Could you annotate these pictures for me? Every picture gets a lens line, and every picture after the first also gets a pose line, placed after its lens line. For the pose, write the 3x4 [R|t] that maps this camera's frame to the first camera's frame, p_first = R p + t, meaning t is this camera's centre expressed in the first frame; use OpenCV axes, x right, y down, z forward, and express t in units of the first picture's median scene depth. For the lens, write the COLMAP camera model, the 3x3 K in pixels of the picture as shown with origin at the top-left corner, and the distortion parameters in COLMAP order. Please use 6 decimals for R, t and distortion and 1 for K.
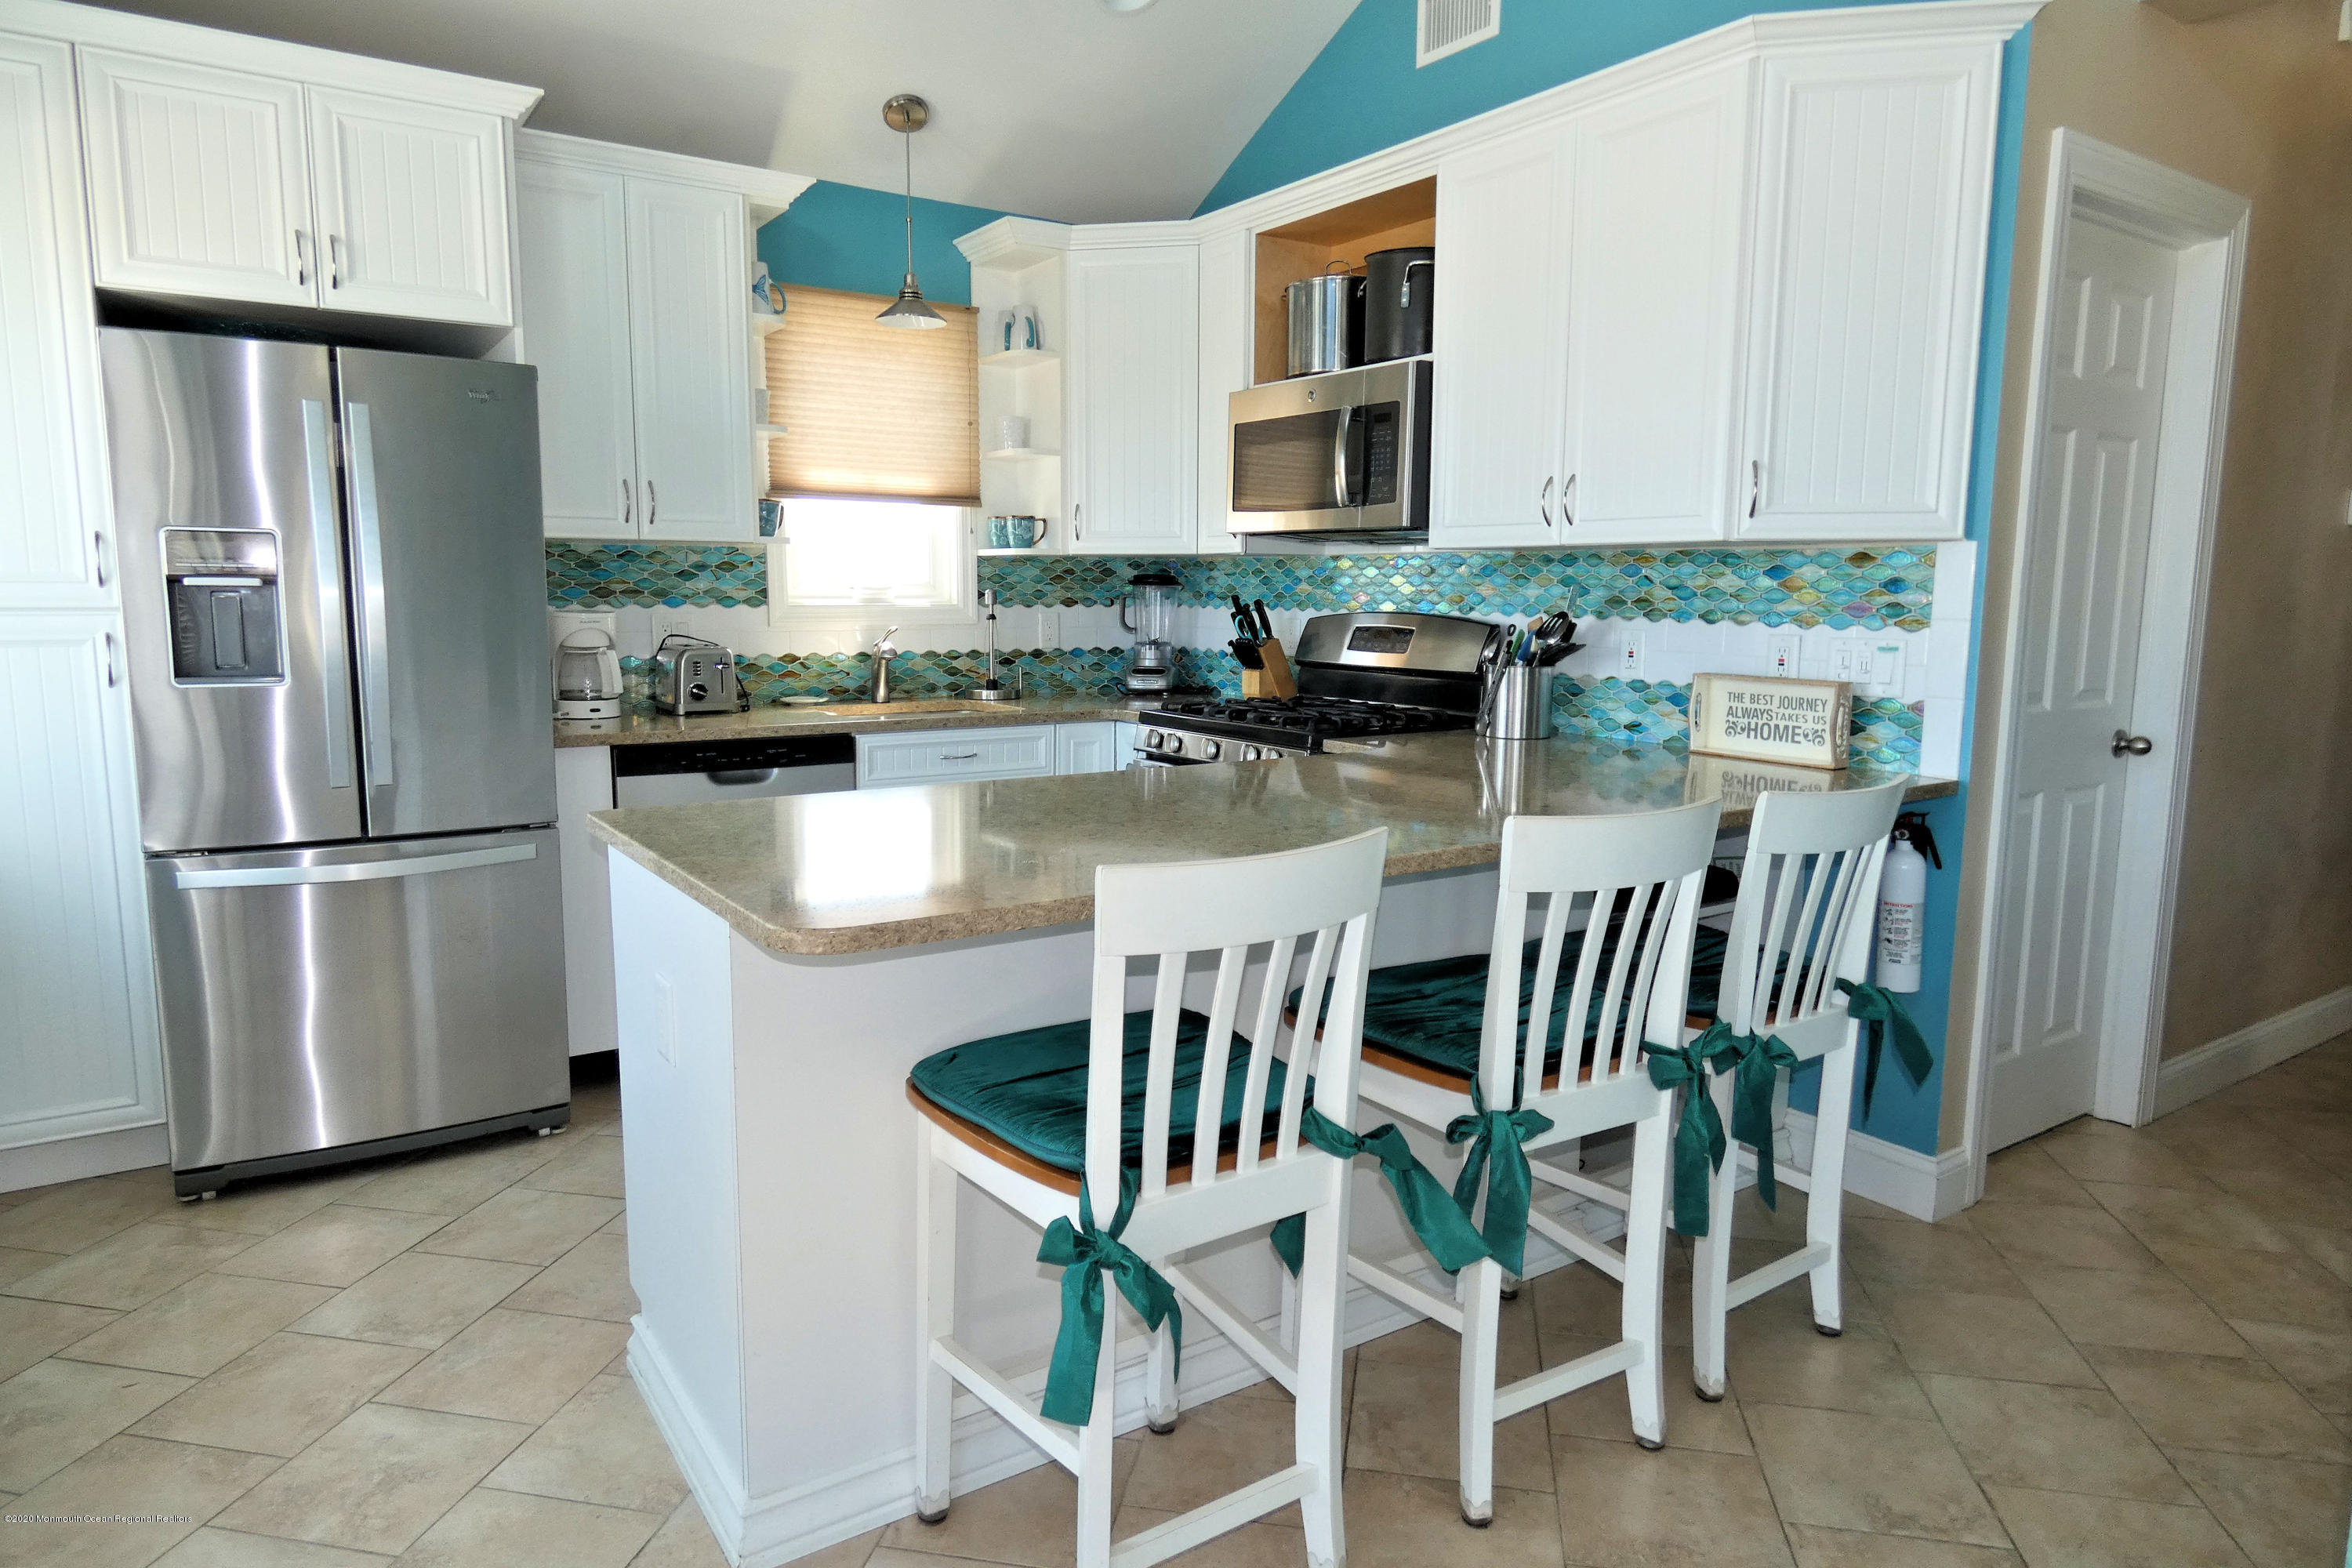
lens RADIAL K [[1408.1, 0, 1172.1], [0, 1408.1, 781.7], [0, 0, 1]] dist [-0.003276, -0.001738]
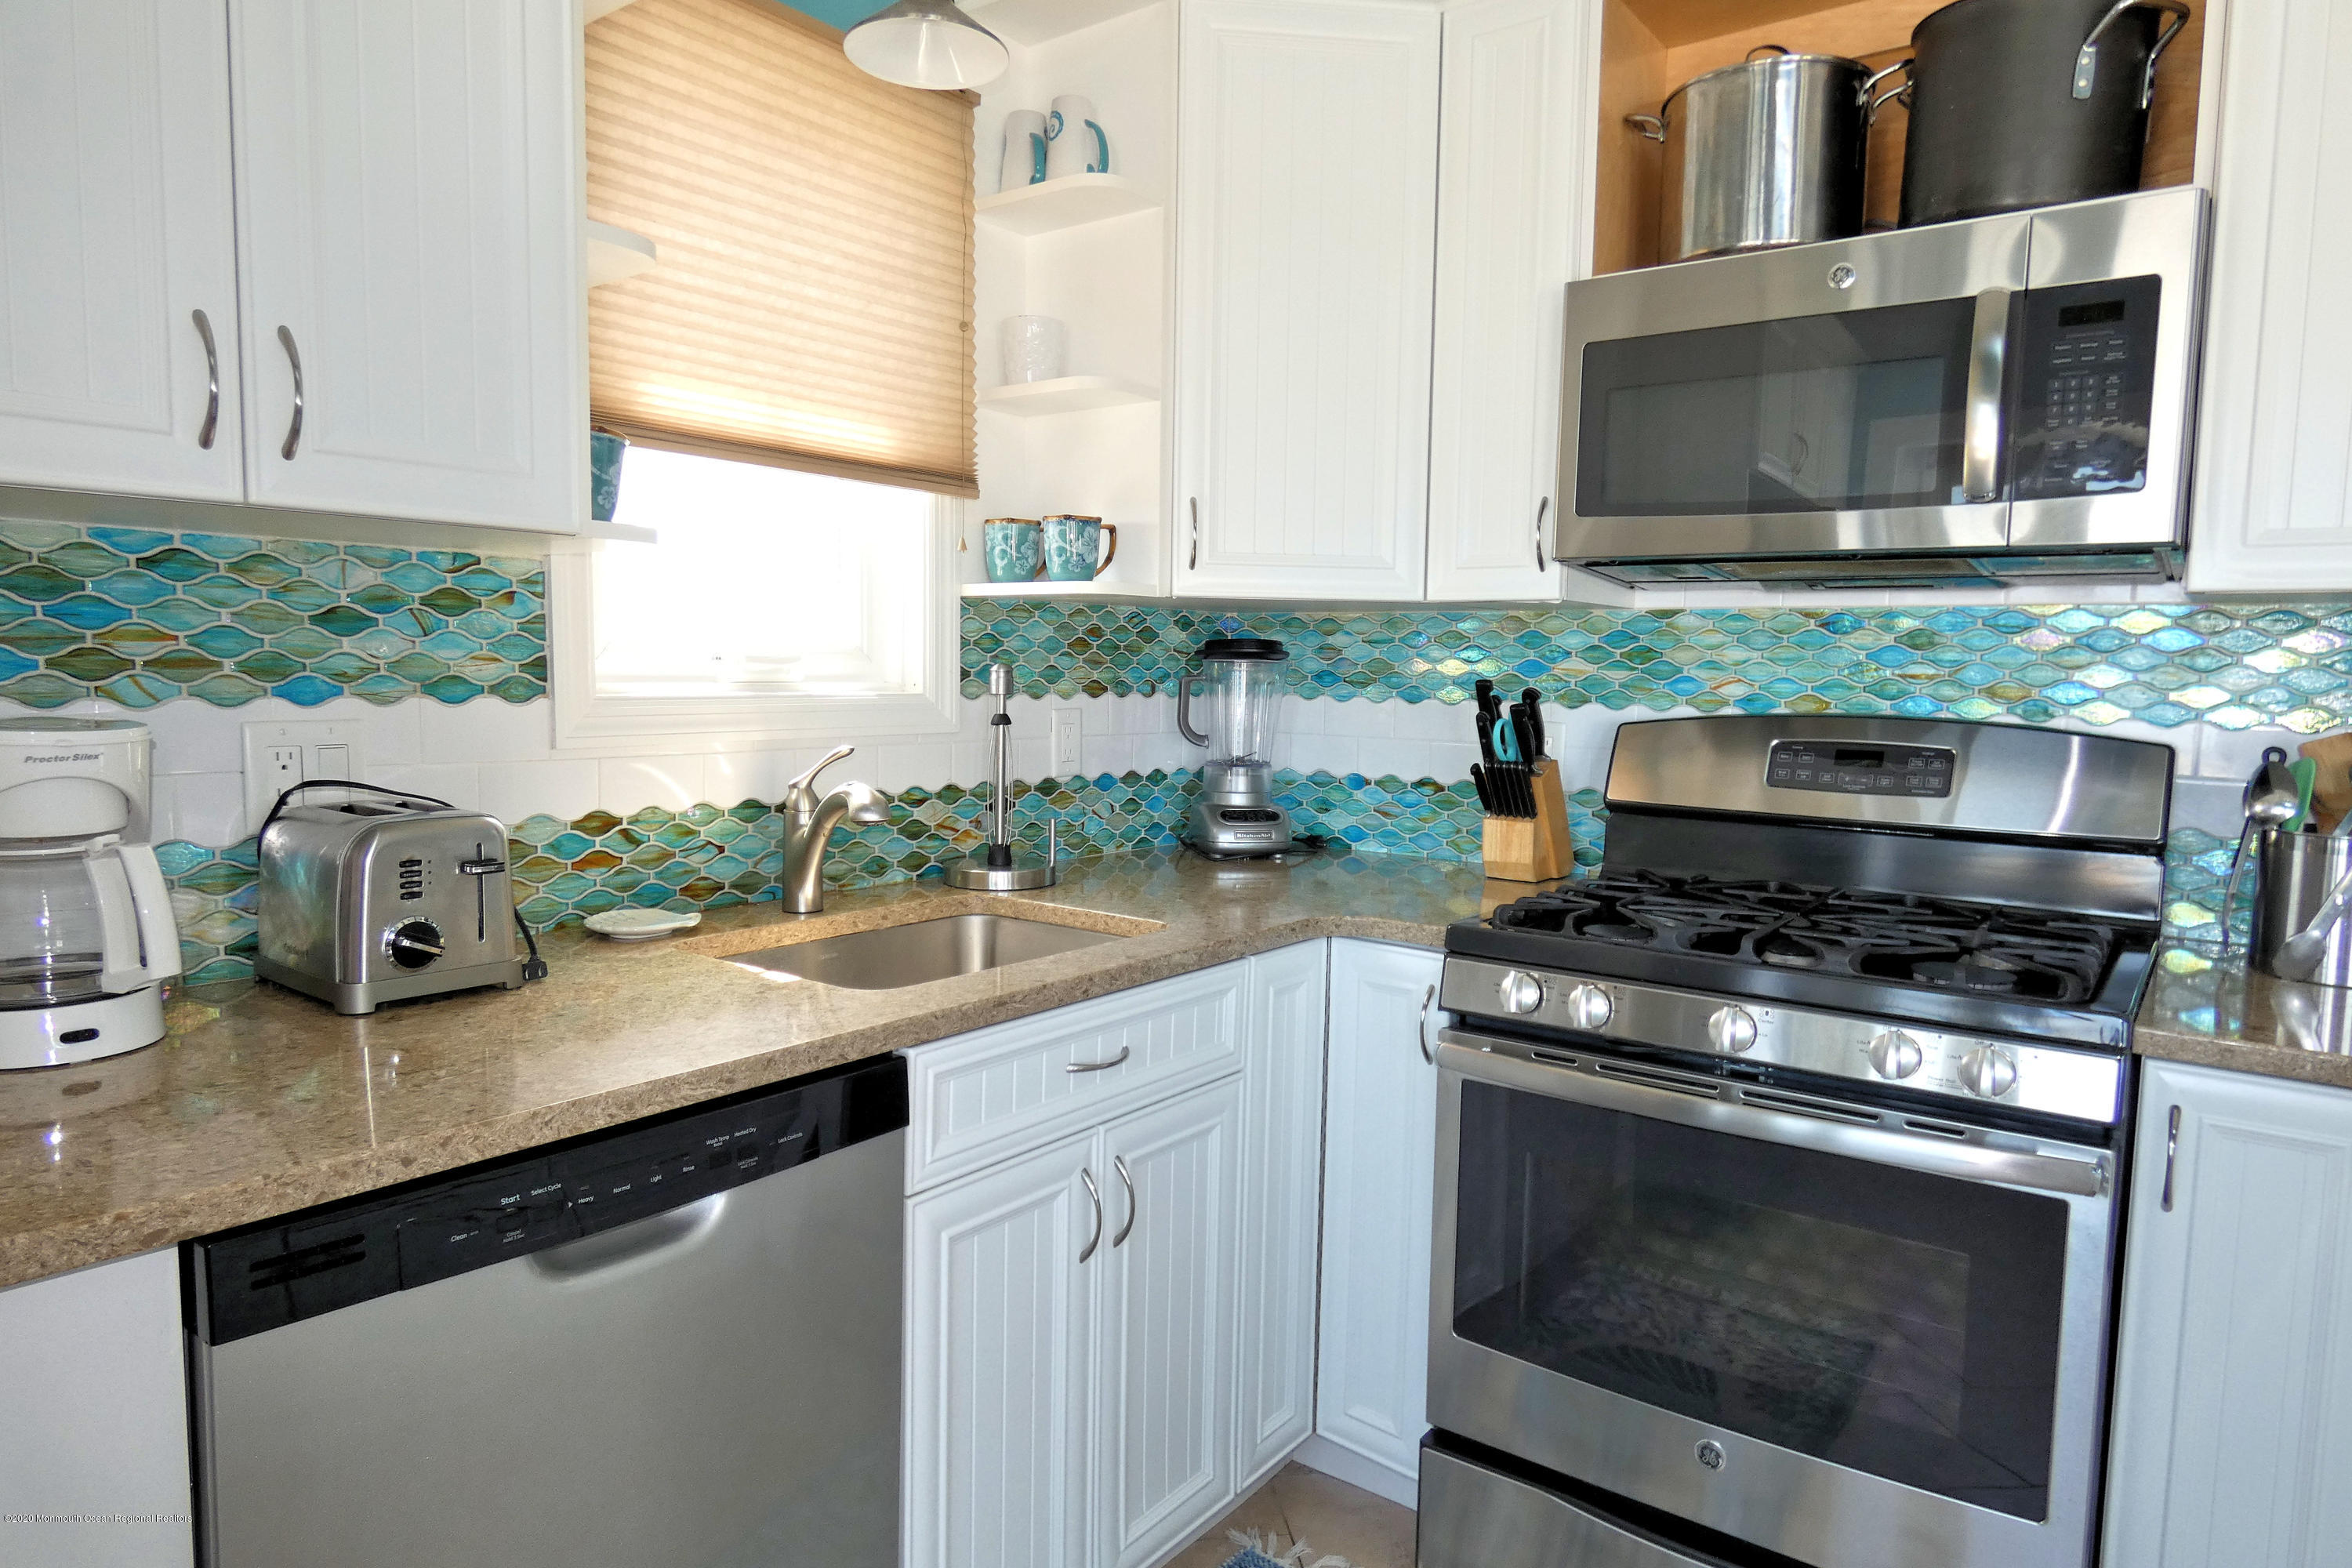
lens RADIAL K [[1416.8, 0, 1170.6], [0, 1416.8, 779.2], [0, 0, 1]] dist [0.000662, -0.000765]
pose [[0.949108, -0.015535, 0.314566, -0.246275], [0.032001, 0.998370, -0.047248, -0.076240], [-0.313320, 0.054910, 0.948059, 0.550965]]
